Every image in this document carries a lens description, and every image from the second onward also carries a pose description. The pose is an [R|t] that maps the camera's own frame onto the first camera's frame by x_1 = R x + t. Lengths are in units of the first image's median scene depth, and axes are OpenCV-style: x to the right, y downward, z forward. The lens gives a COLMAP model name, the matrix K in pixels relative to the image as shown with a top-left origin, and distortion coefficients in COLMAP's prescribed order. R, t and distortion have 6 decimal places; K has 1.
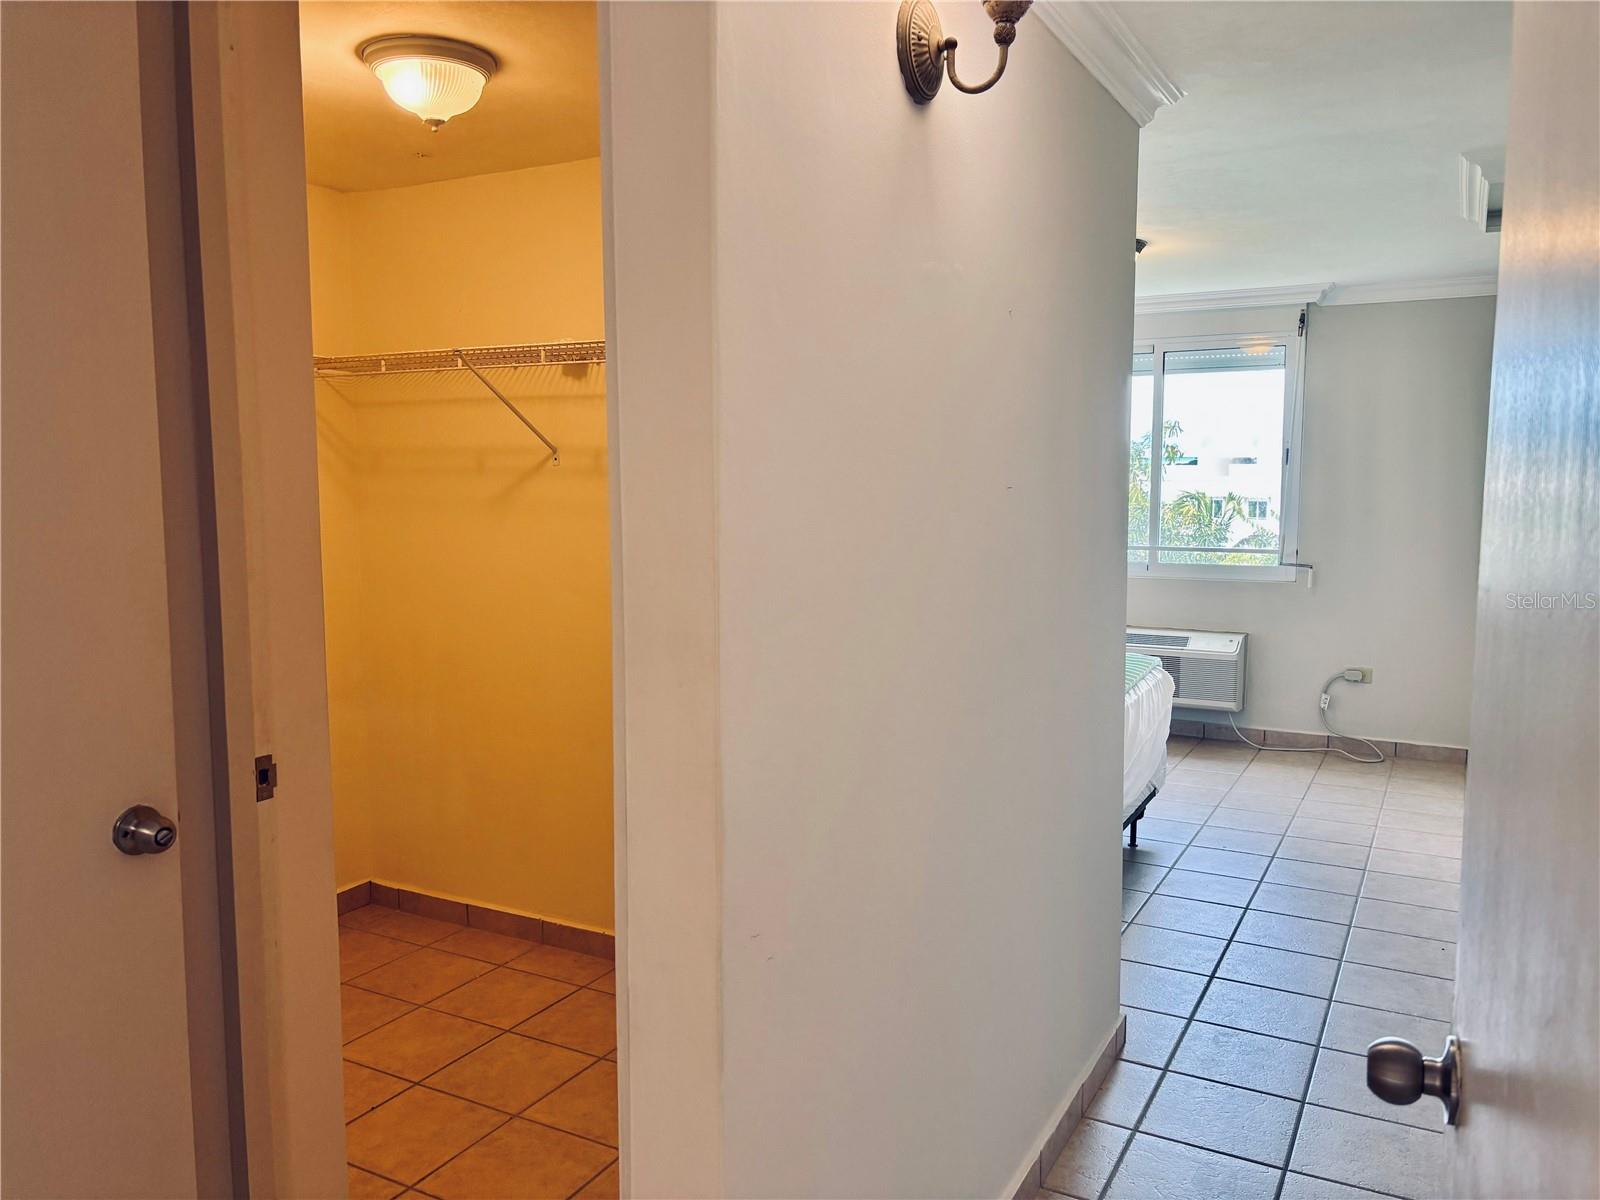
lens RADIAL K [[1211.7, 0, 800.0], [0, 1211.7, 600.0], [0, 0, 1]] dist [0.068147, -0.125238]
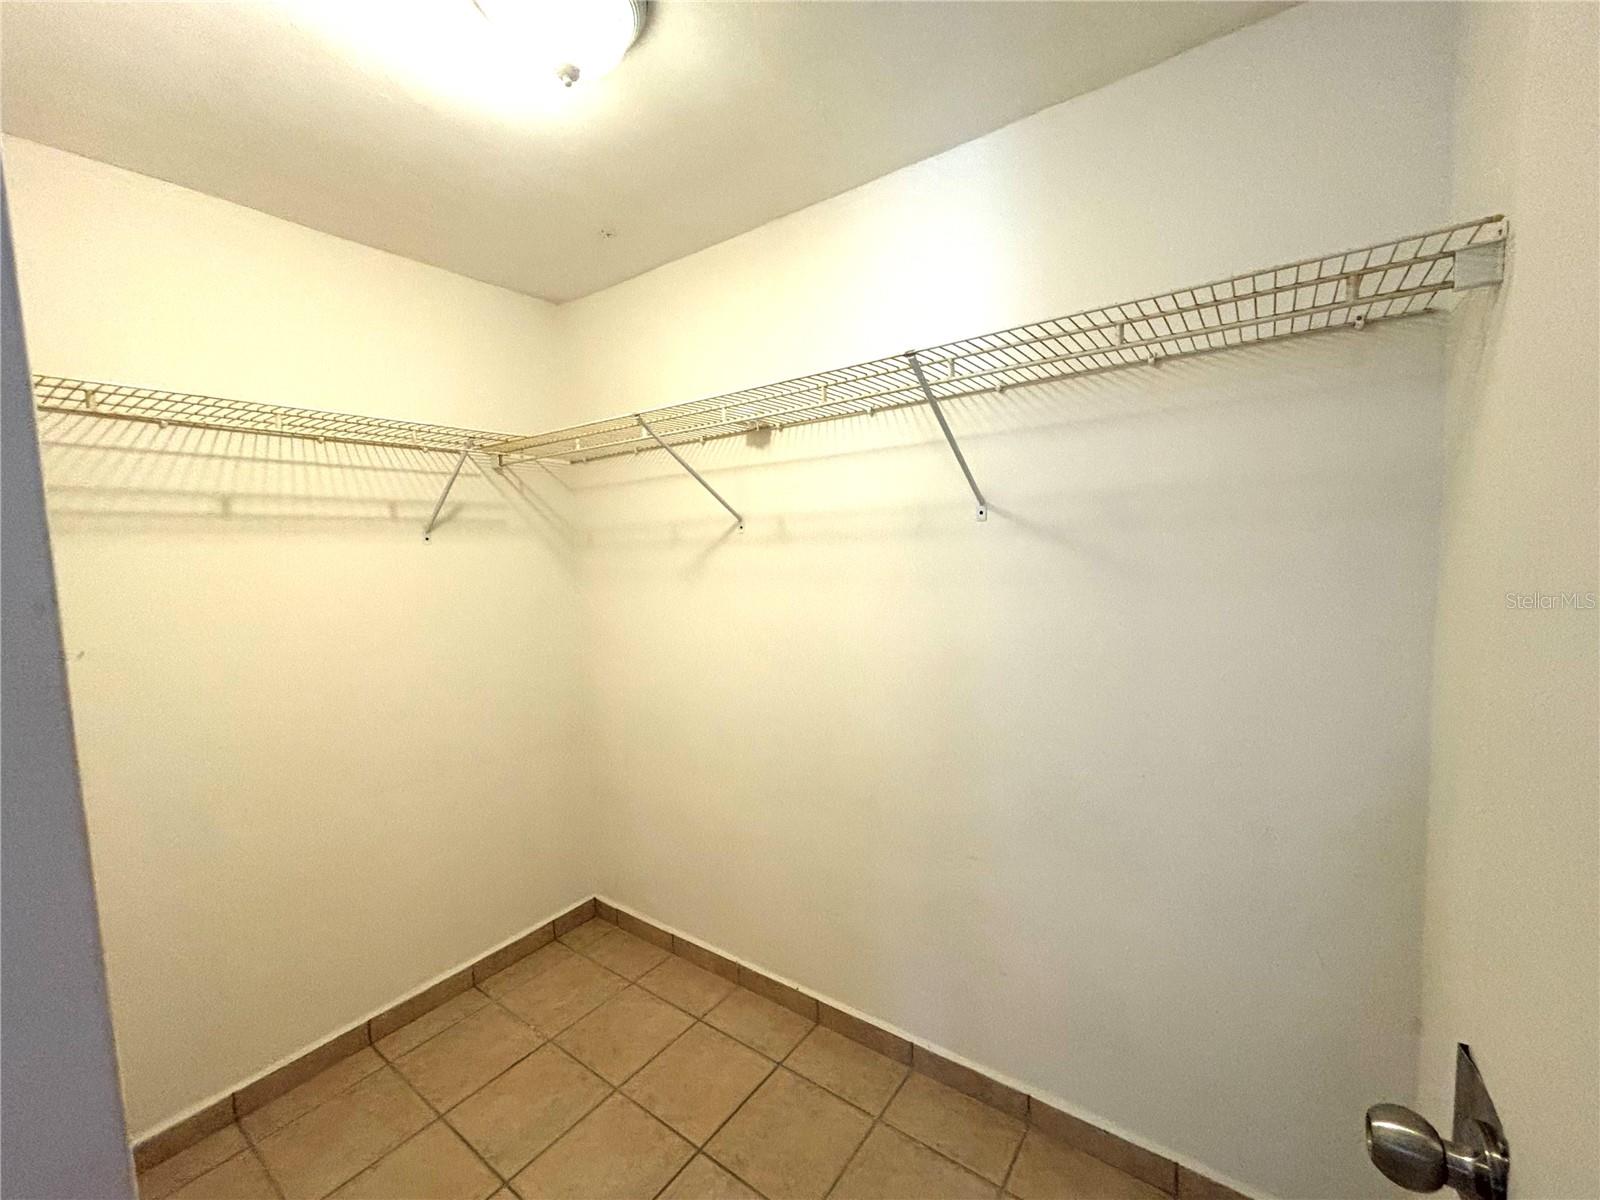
lens RADIAL K [[654.1, 0, 800.0], [0, 654.1, 600.0], [0, 0, 1]] dist [-0.001837, -0.000425]
pose [[0.991690, -0.021798, -0.126793, -0.082577], [0.018976, 0.999545, -0.023427, -0.040973], [0.127246, 0.020827, 0.991652, 0.456827]]
